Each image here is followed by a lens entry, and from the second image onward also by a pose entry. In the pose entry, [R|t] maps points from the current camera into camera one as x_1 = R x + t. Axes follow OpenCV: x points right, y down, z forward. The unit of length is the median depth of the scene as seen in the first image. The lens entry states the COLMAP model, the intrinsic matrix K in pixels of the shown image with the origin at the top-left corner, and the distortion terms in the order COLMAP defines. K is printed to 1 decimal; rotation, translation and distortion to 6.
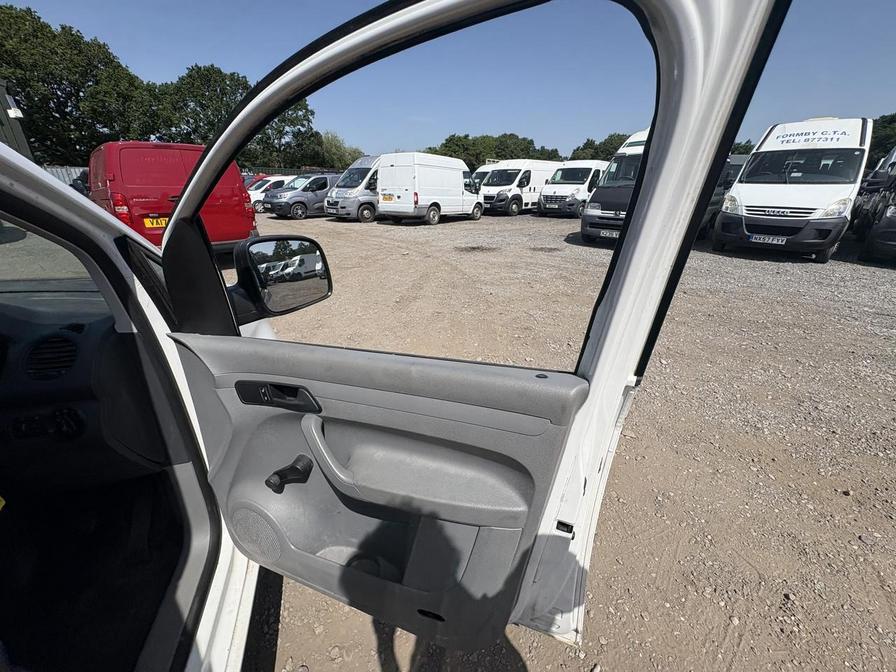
lens RADIAL K [[358.1, 0, 444.6], [0, 358.1, 336.5], [0, 0, 1]] dist [0.002172, 0.000154]
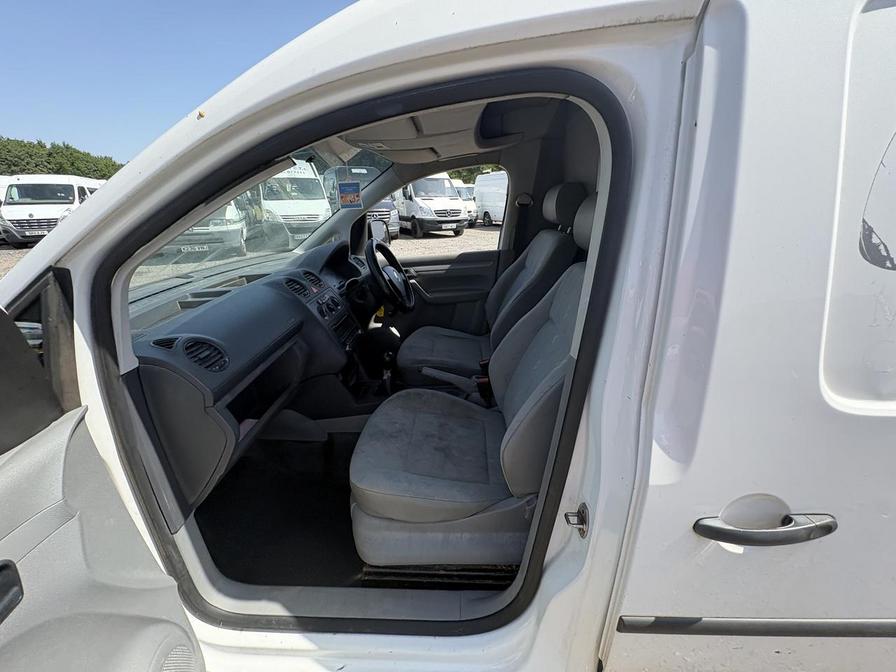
lens RADIAL K [[358.1, 0, 446.2], [0, 358.1, 336.9], [0, 0, 1]] dist [0.002172, 0.000154]
pose [[0.336535, -0.351107, 0.873767, -0.148510], [0.386682, 0.897576, 0.211742, 0.009378], [-0.858616, 0.266612, 0.437832, -0.023764]]
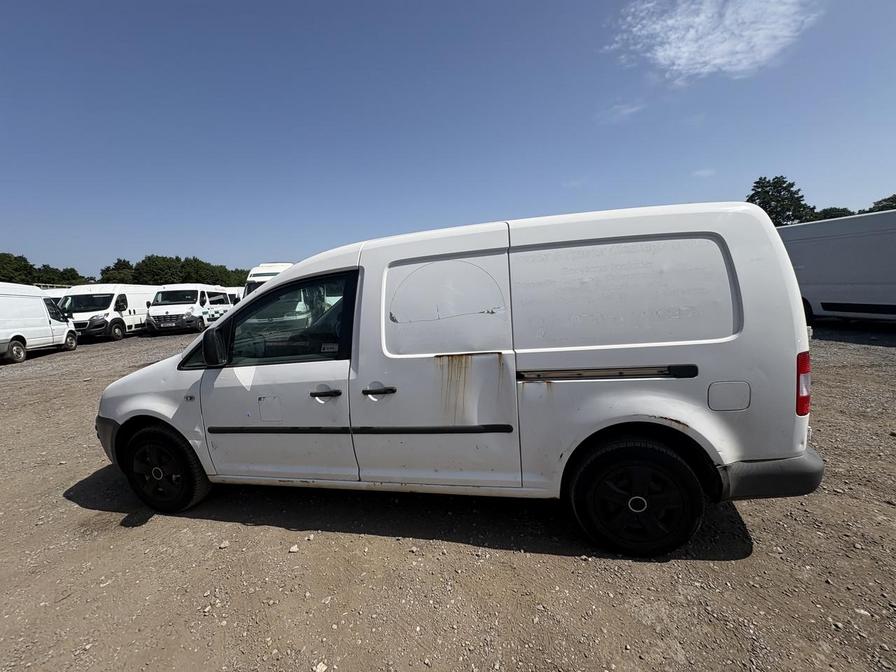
lens RADIAL K [[358.1, 0, 441.8], [0, 358.1, 332.1], [0, 0, 1]] dist [0.002172, 0.000154]
pose [[0.483169, -0.134172, 0.865185, -0.206592], [0.393309, 0.916128, -0.077574, 0.042367], [-0.782212, 0.377767, 0.495416, -0.112767]]
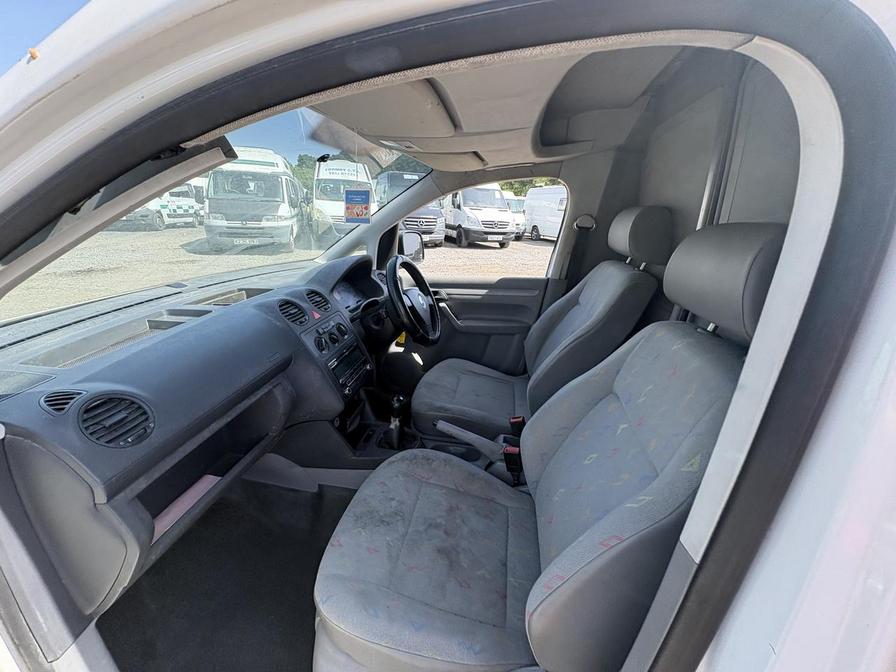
lens RADIAL K [[358.1, 0, 446.7], [0, 358.1, 336.2], [0, 0, 1]] dist [0.002172, 0.000154]
pose [[0.453956, -0.290683, 0.842275, -0.129138], [0.312422, 0.937203, 0.155060, 0.006116], [-0.834456, 0.192755, 0.516264, -0.019212]]
